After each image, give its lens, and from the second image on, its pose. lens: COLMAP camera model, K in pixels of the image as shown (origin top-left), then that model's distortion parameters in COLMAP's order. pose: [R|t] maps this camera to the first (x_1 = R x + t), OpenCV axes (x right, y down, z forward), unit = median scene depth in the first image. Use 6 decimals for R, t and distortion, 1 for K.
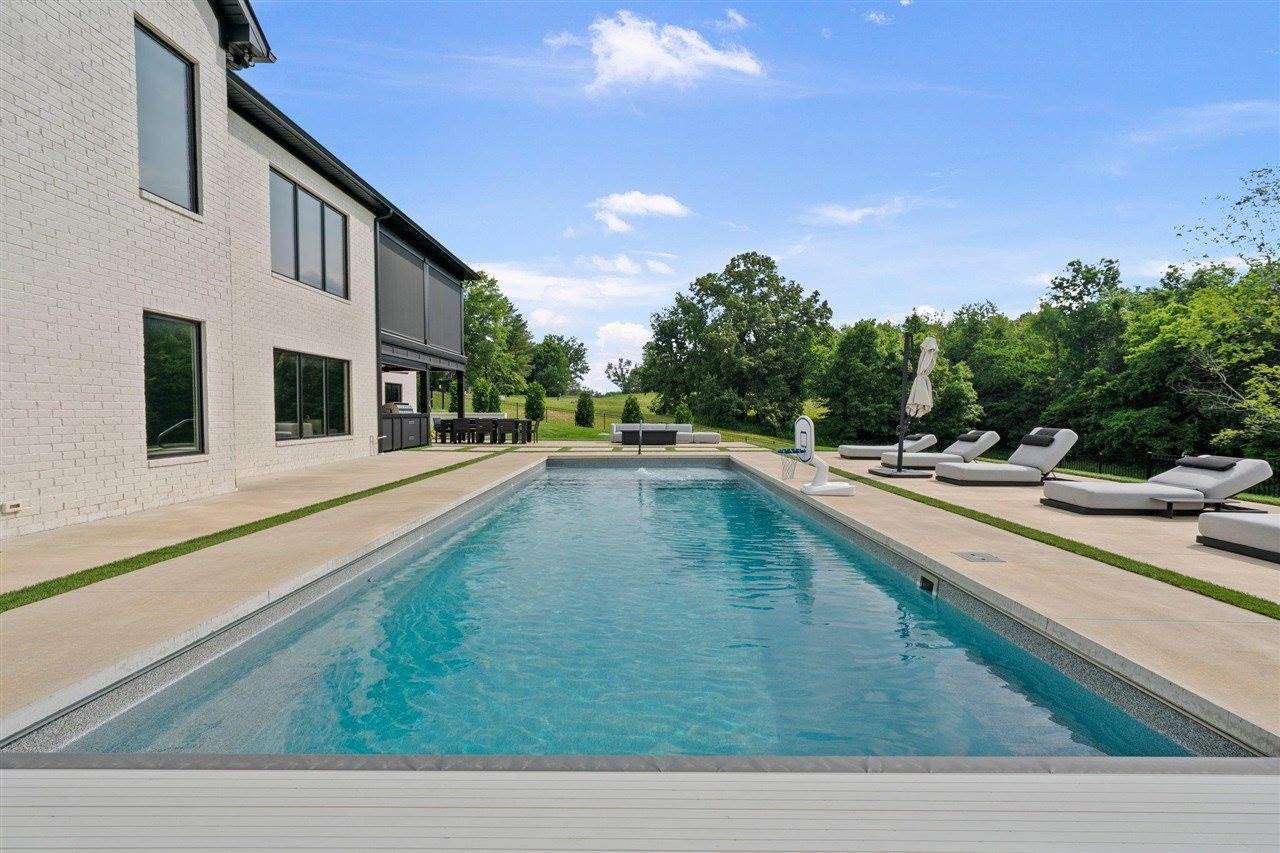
lens RADIAL K [[570.1, 0, 640.0], [0, 570.1, 426.5], [0, 0, 1]] dist [0.002243, 0.000477]
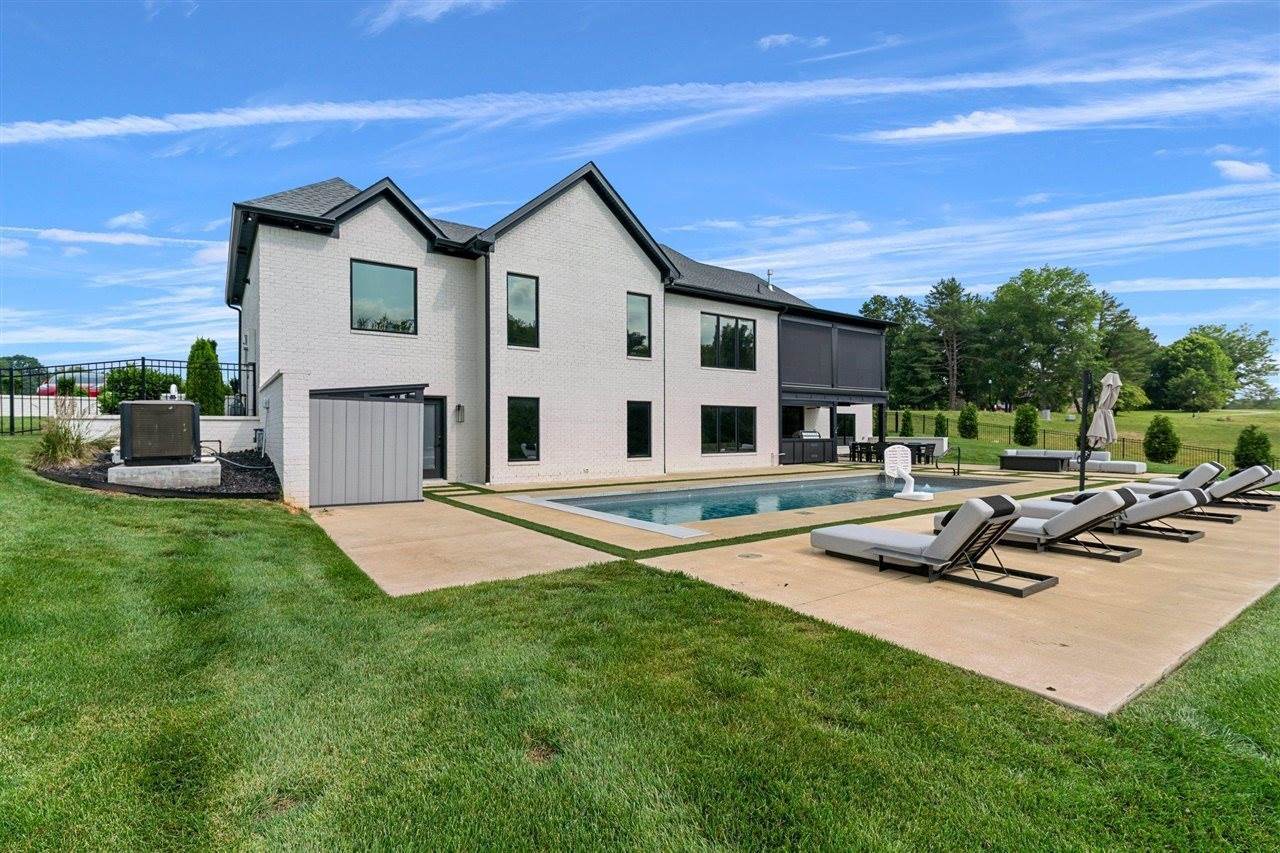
lens RADIAL K [[602.9, 0, 640.0], [0, 602.9, 426.5], [0, 0, 1]] dist [-0.000523, -0.000038]
pose [[0.586740, -0.011386, -0.809695, 0.637429], [-0.017935, 0.999473, -0.027050, -0.005337], [0.809577, 0.030393, 0.586227, -0.261957]]
